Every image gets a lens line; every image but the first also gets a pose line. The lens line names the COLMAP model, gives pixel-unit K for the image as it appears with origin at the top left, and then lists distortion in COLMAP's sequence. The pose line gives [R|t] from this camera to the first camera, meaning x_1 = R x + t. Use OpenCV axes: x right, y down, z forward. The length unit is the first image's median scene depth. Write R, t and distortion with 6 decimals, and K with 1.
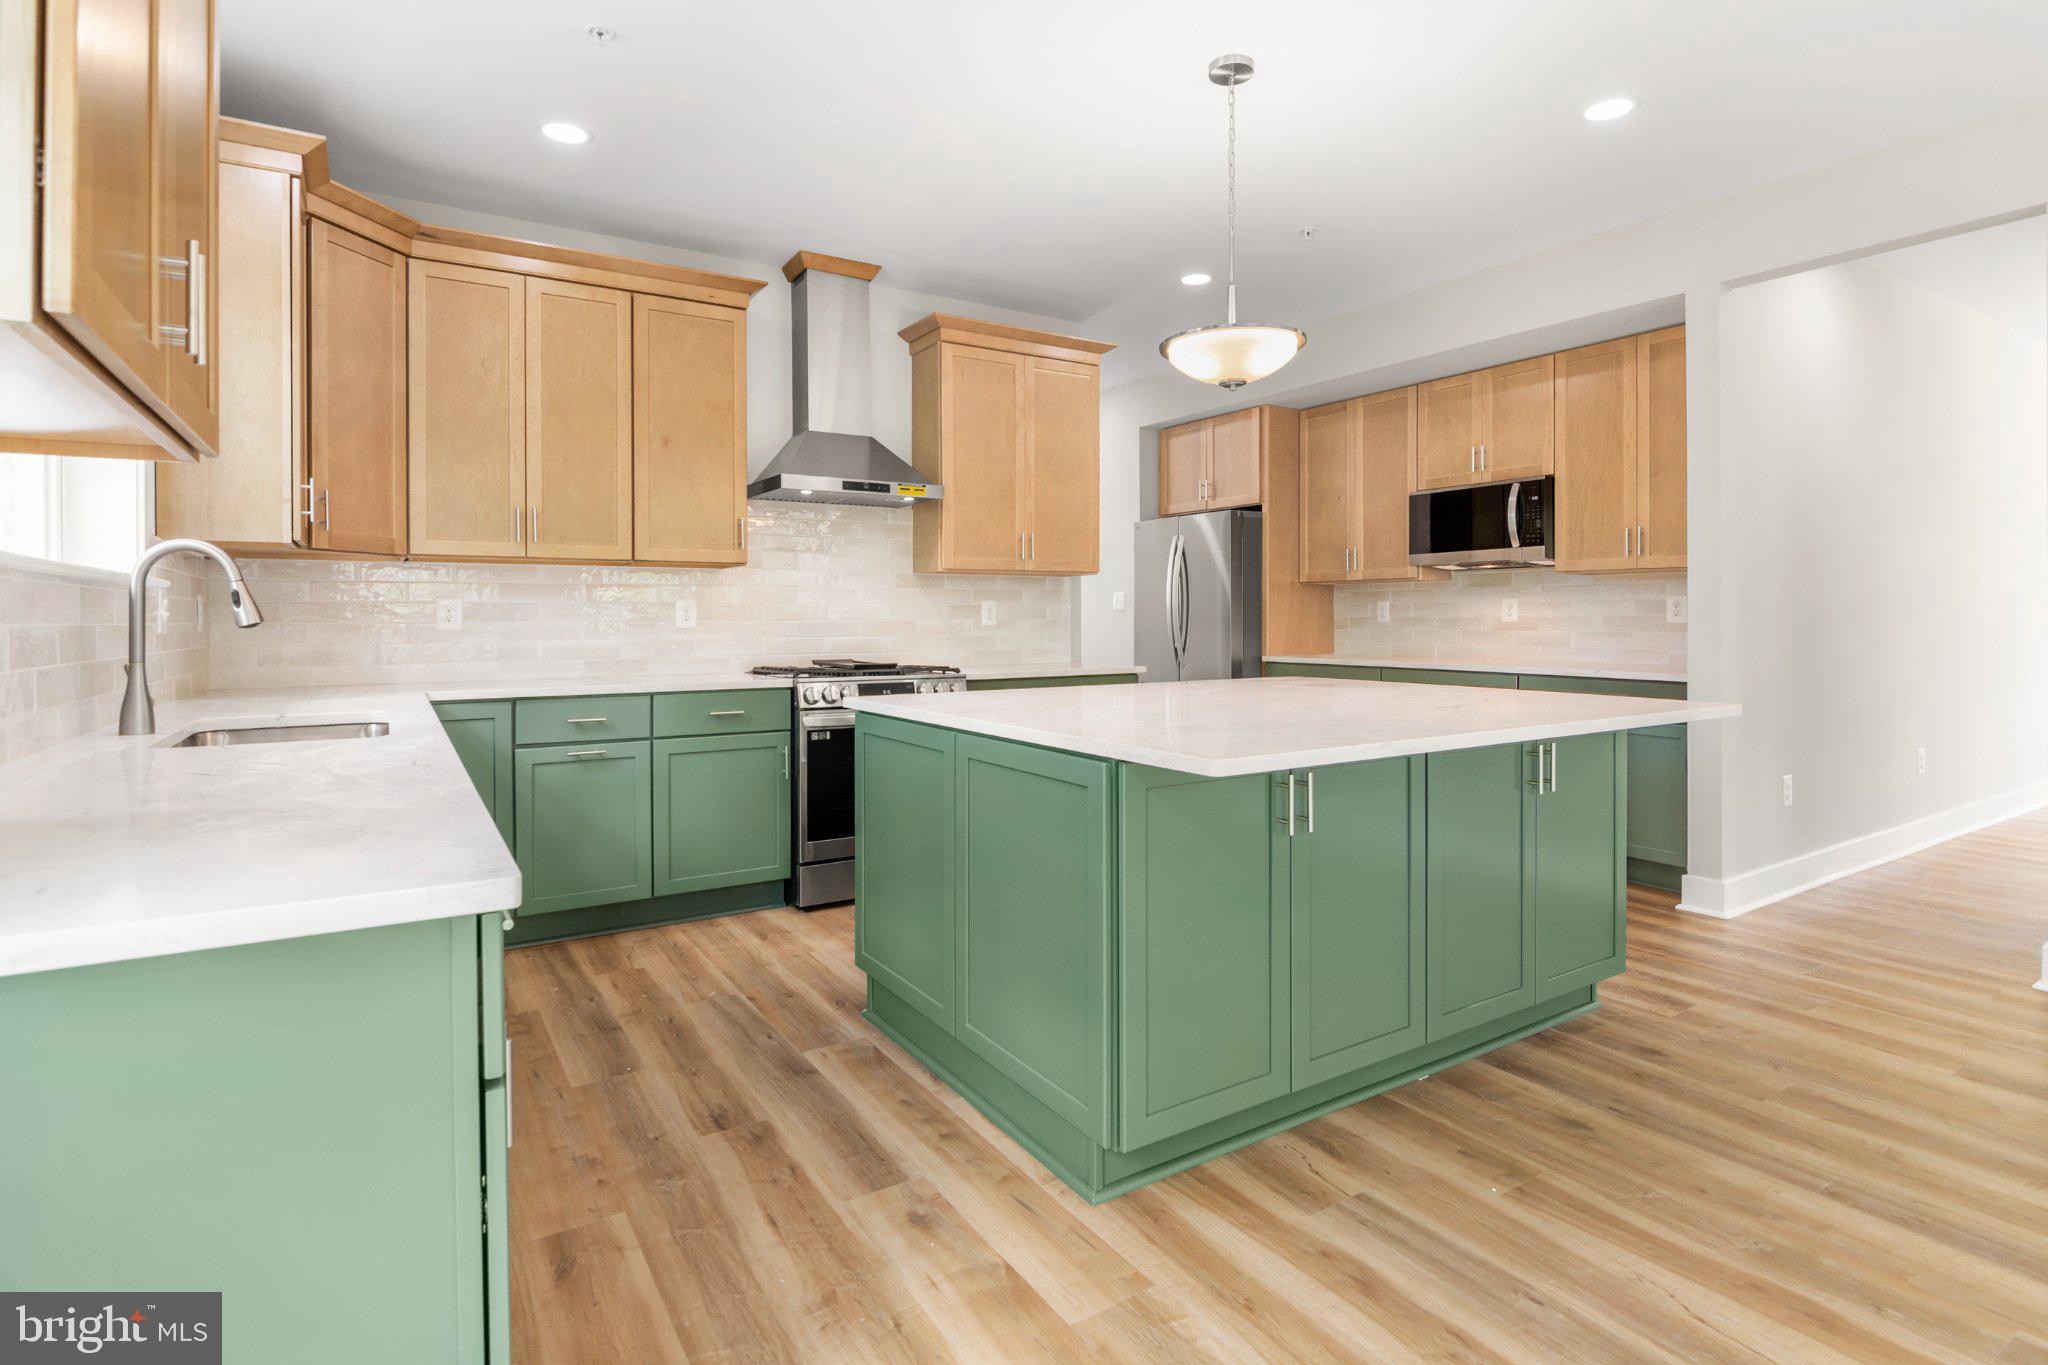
lens RADIAL K [[1010.7, 0, 1023.5], [0, 1010.7, 566.1], [0, 0, 1]] dist [0.002041, -0.002246]
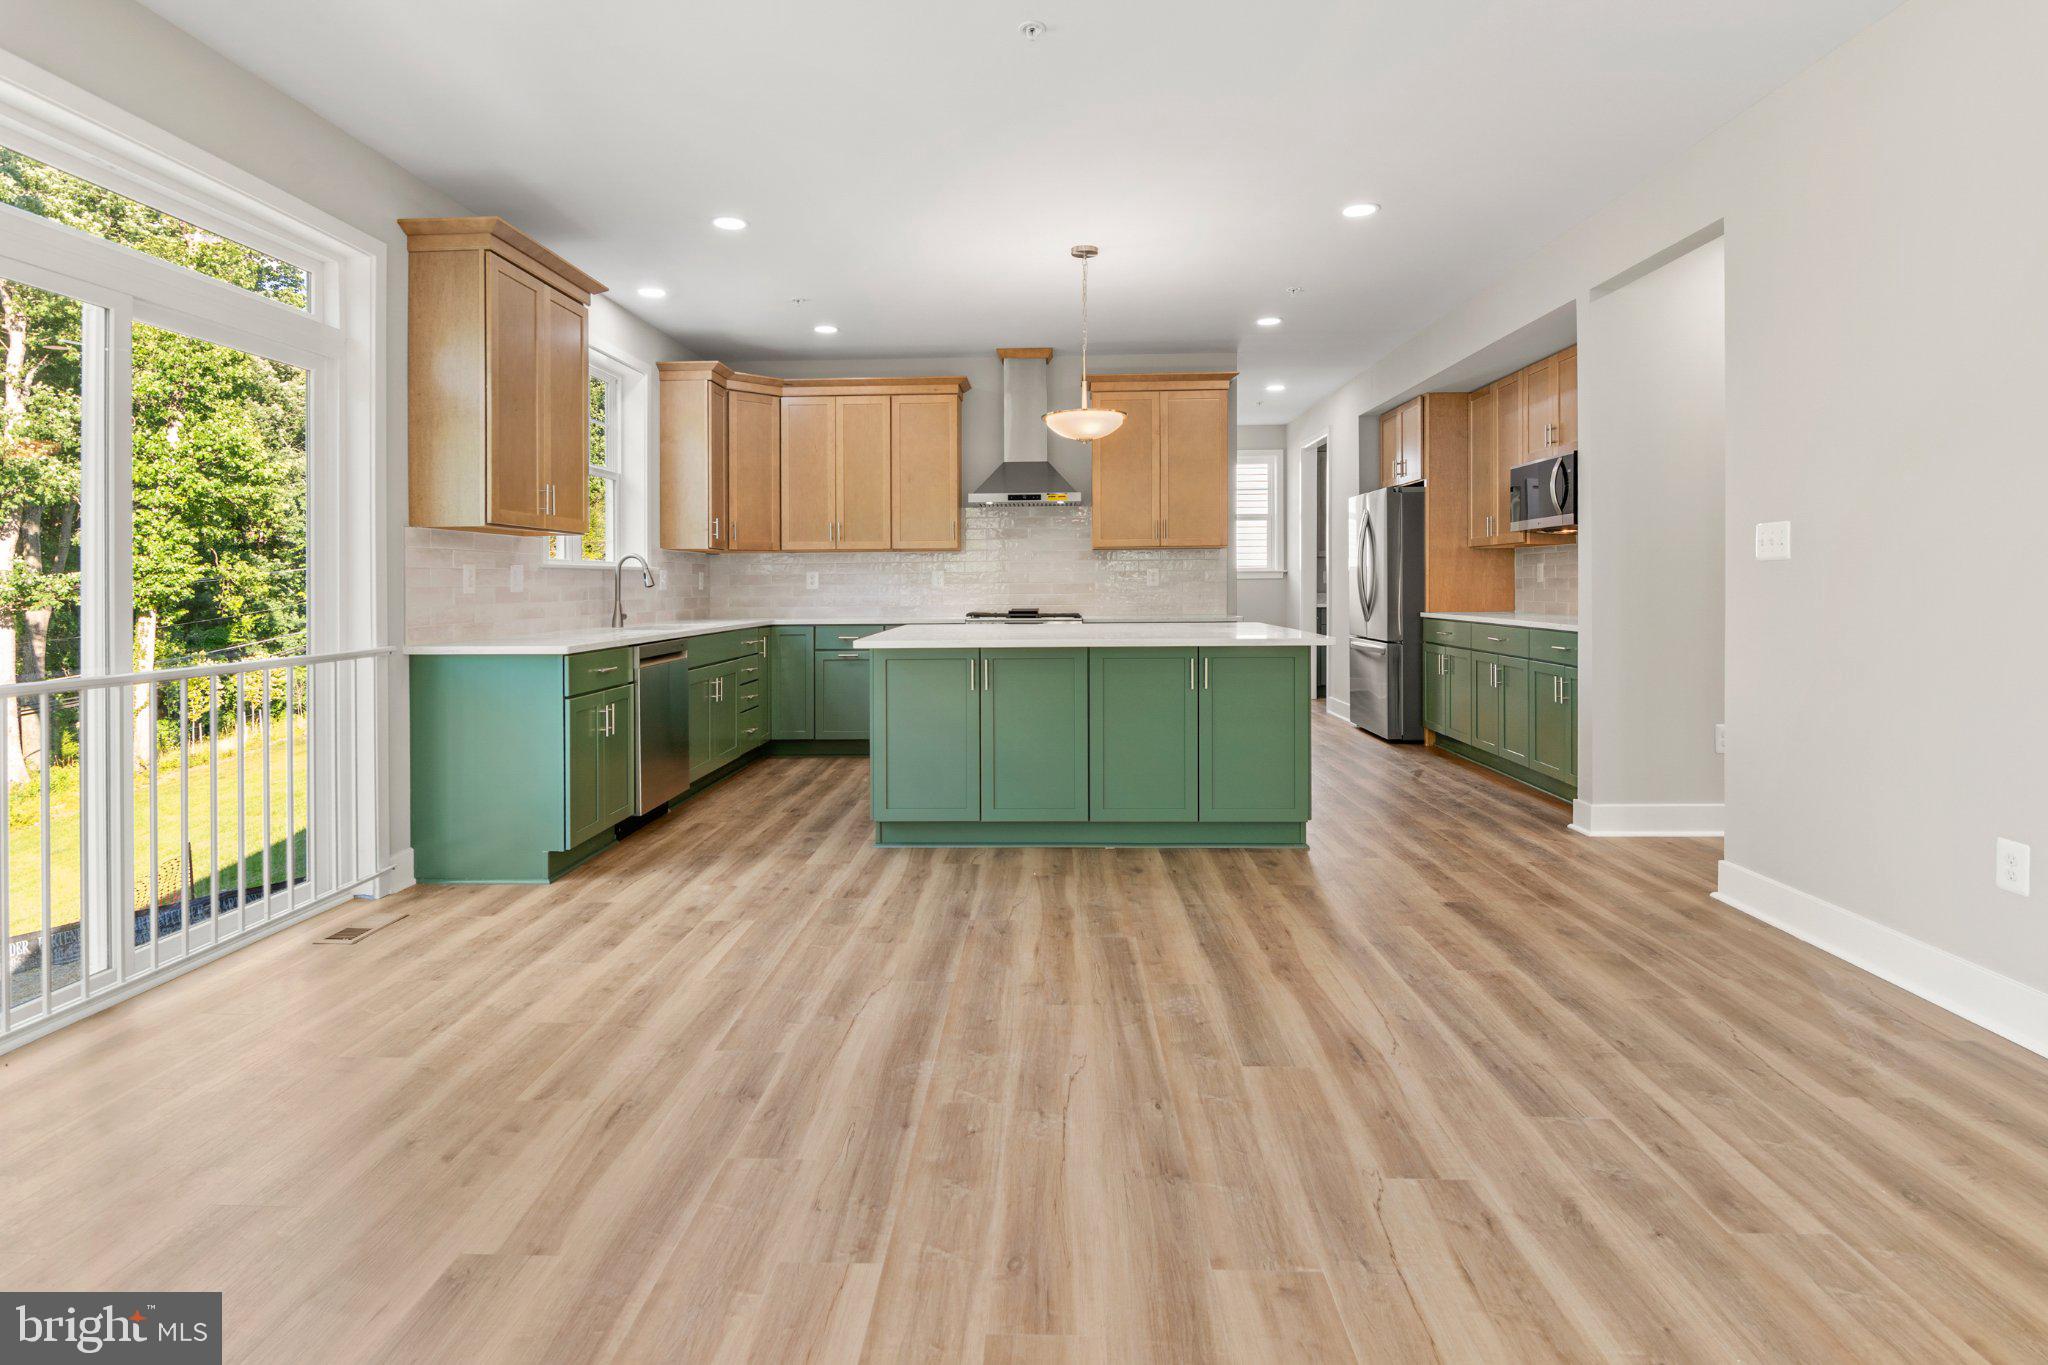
lens RADIAL K [[1006.8, 0, 1043.8], [0, 1006.8, 576.0], [0, 0, 1]] dist [0.000435, -0.006641]
pose [[0.836526, -0.006392, -0.547890, 0.638002], [0.032017, 0.998794, 0.037232, -0.012053], [0.546991, -0.048687, 0.835721, -0.264682]]
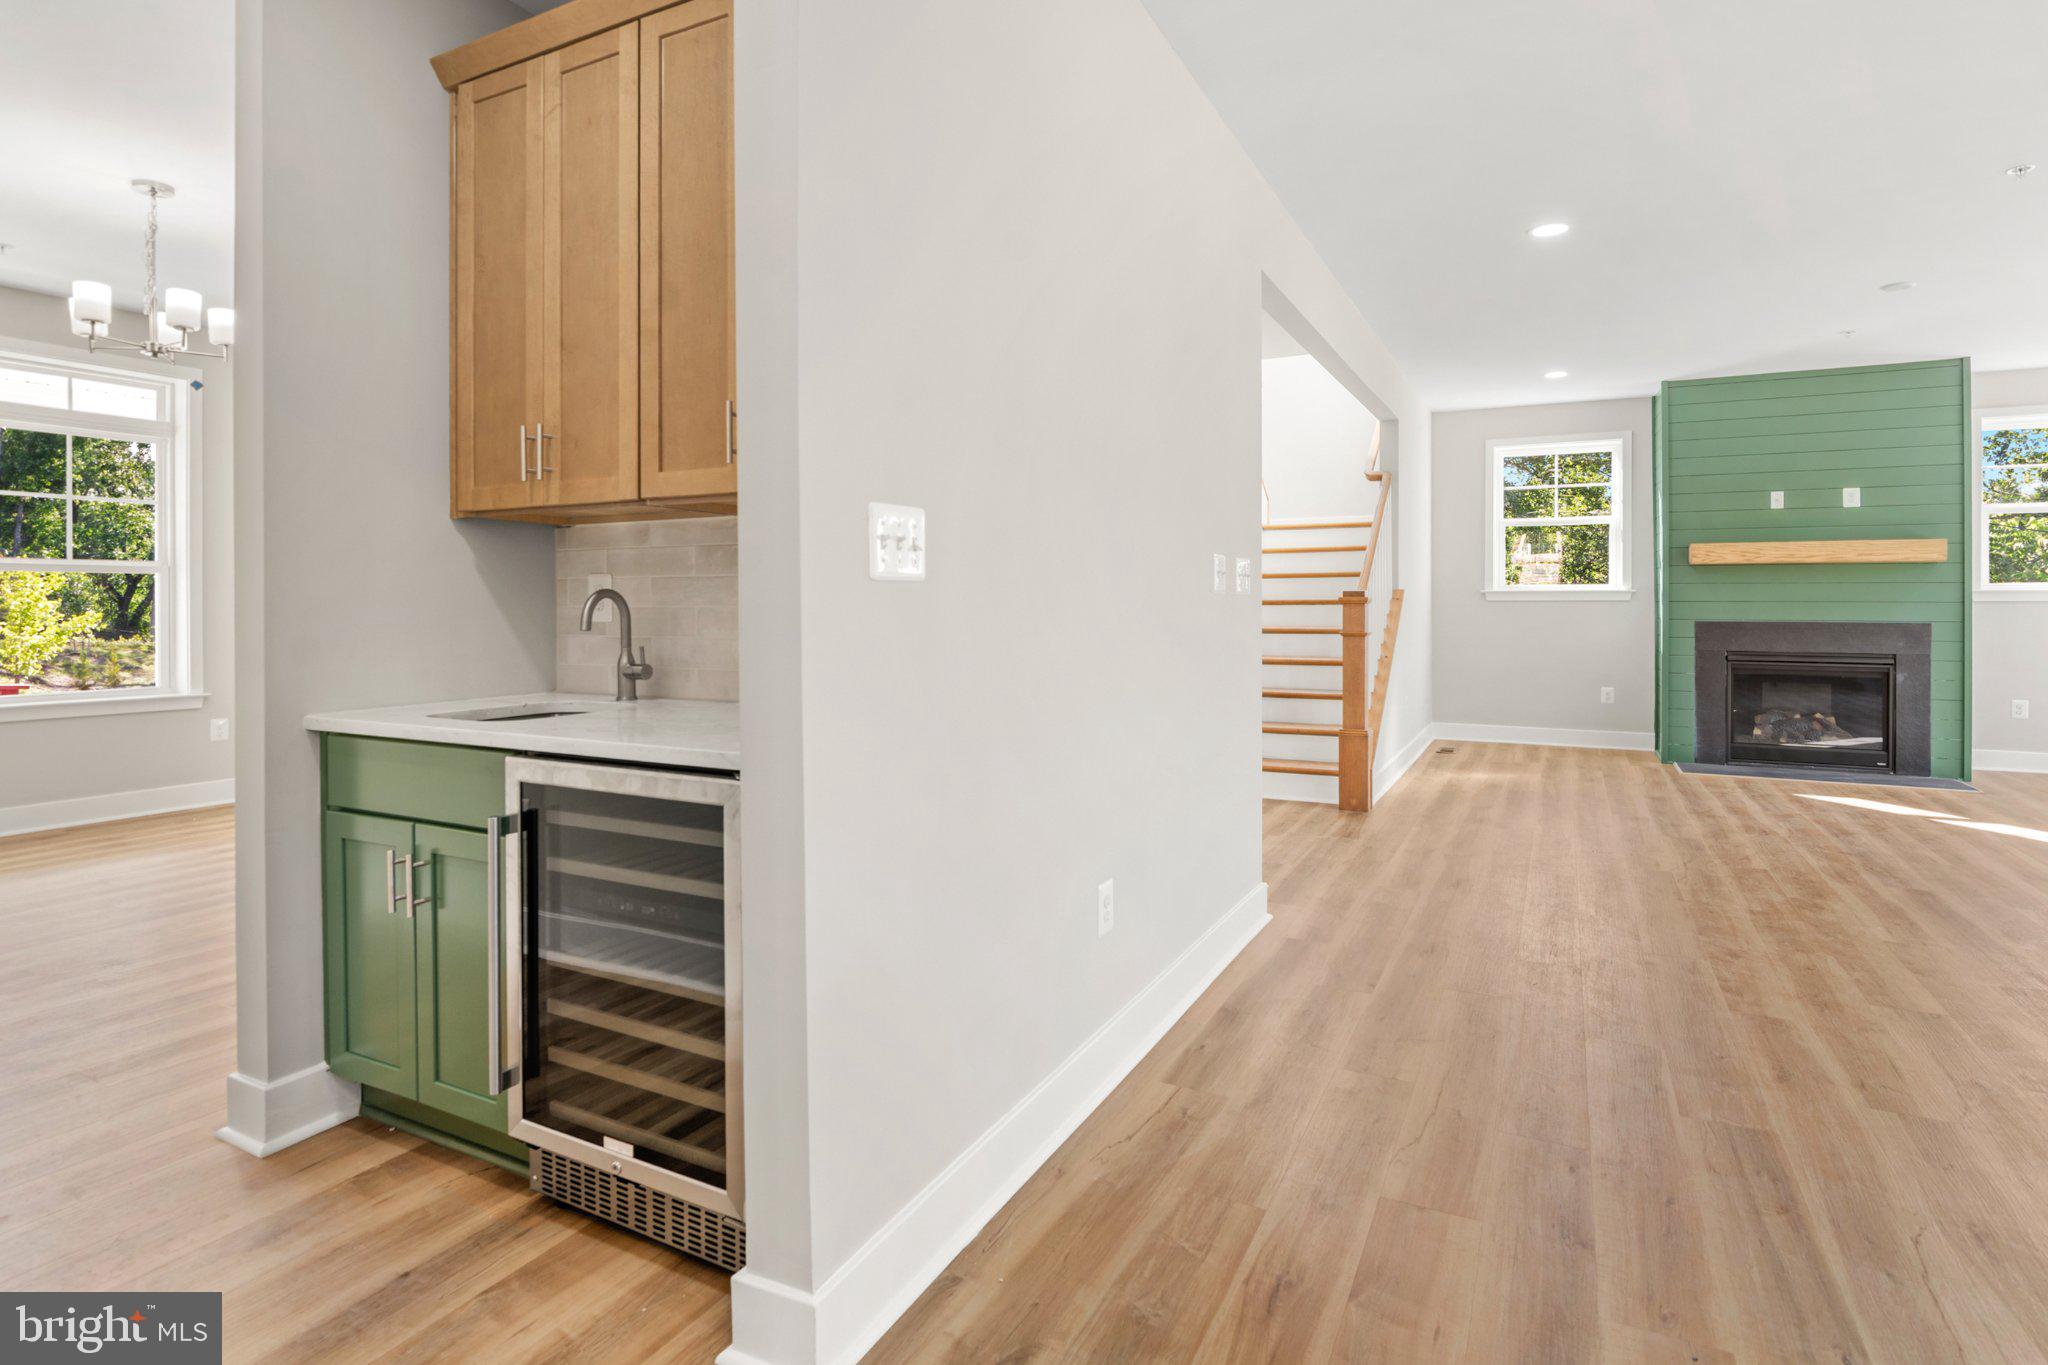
lens RADIAL K [[1024.3, 0, 1022.4], [0, 1024.3, 602.2], [0, 0, 1]] dist [0.017322, -0.012671]
pose [[-0.506761, 0.006199, 0.862065, 0.343739], [-0.042604, 0.998572, -0.032225, 0.036960], [-0.861034, -0.053057, -0.505773, 0.739467]]
